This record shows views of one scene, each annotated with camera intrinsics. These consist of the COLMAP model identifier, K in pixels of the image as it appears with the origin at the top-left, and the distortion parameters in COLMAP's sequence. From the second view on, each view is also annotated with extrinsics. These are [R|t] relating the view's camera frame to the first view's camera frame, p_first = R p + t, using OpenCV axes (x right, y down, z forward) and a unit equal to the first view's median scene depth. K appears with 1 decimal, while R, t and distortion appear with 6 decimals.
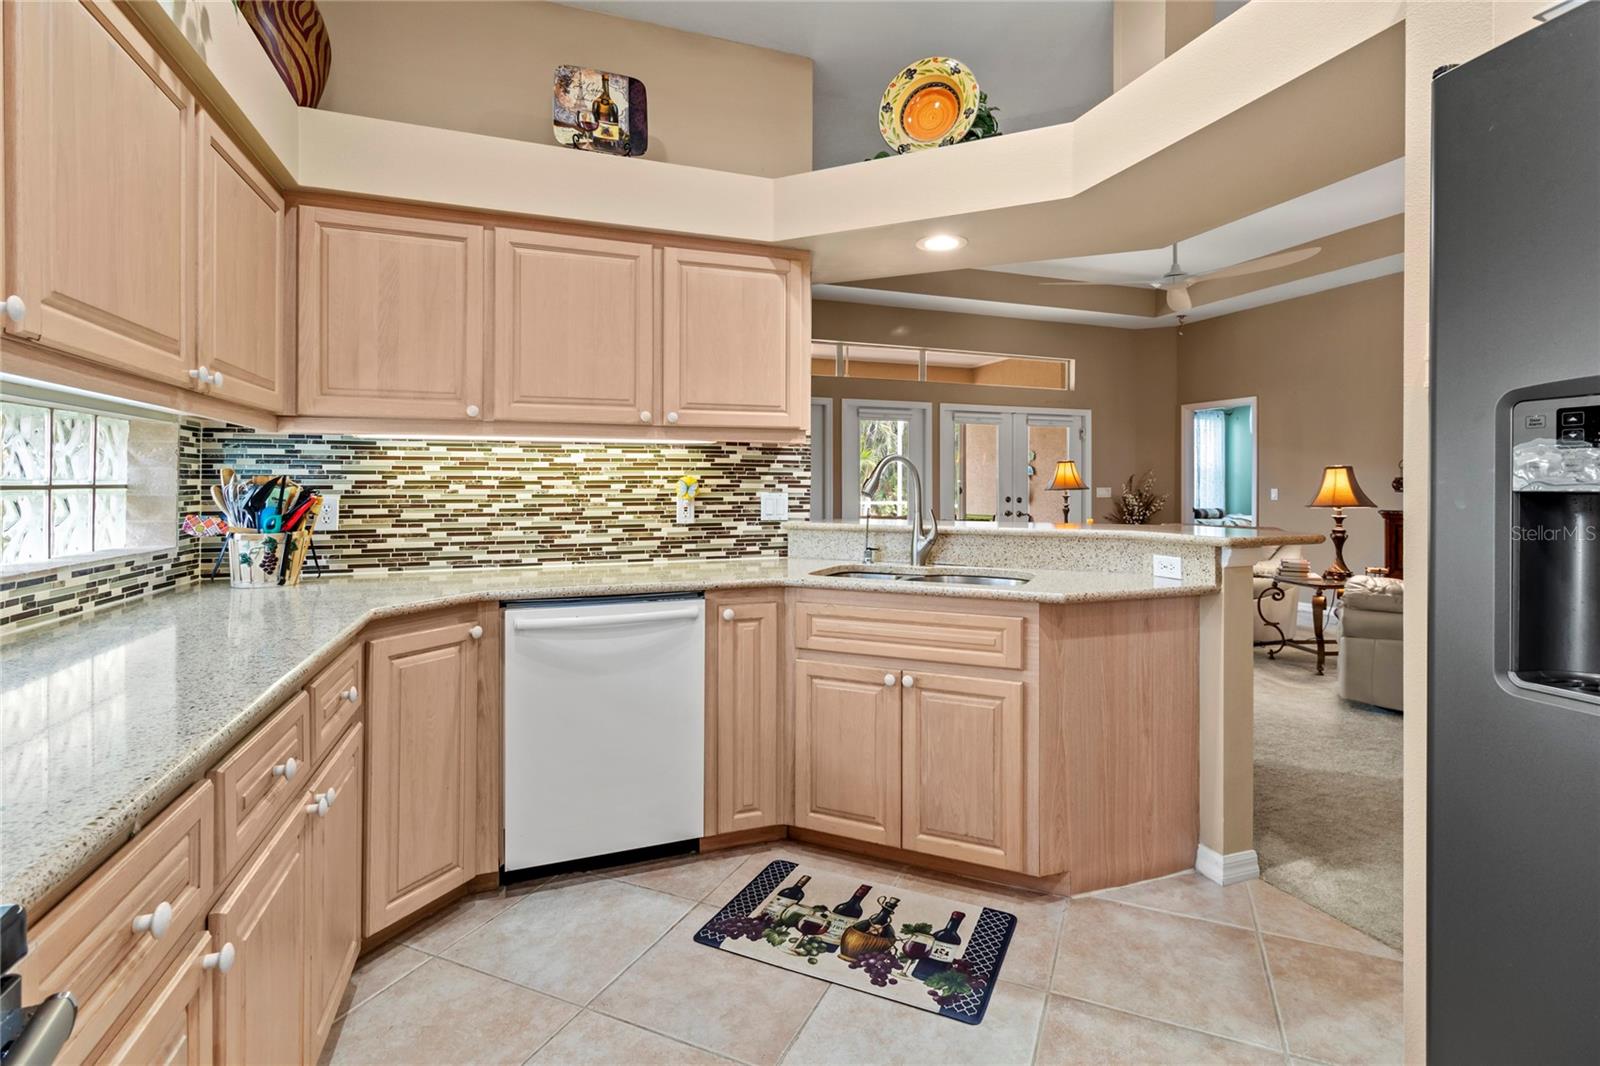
lens RADIAL K [[777.6, 0, 834.3], [0, 777.6, 482.6], [0, 0, 1]] dist [0.000648, 0.000066]
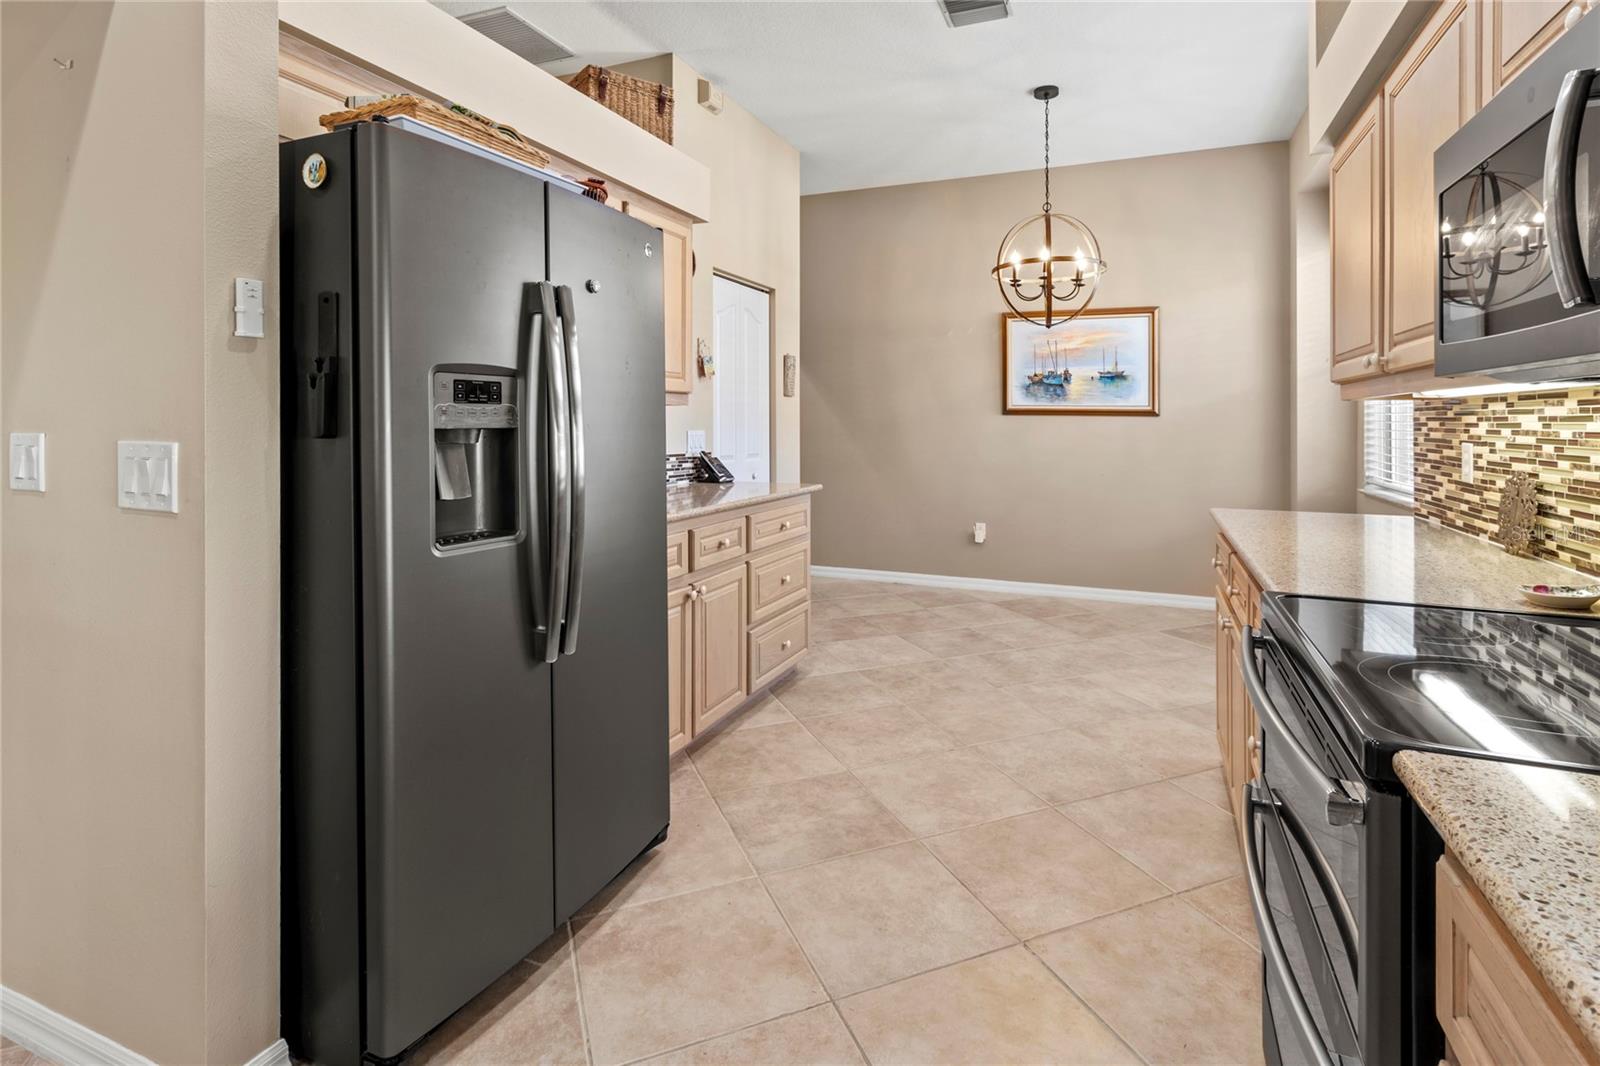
lens RADIAL K [[777.6, 0, 807.7], [0, 777.6, 420.7], [0, 0, 1]] dist [0.000648, 0.000066]
pose [[-0.708934, -0.004313, 0.705262, -0.276379], [-0.007514, 0.999971, -0.001438, -0.002837], [-0.705235, -0.006318, -0.708945, 0.572689]]
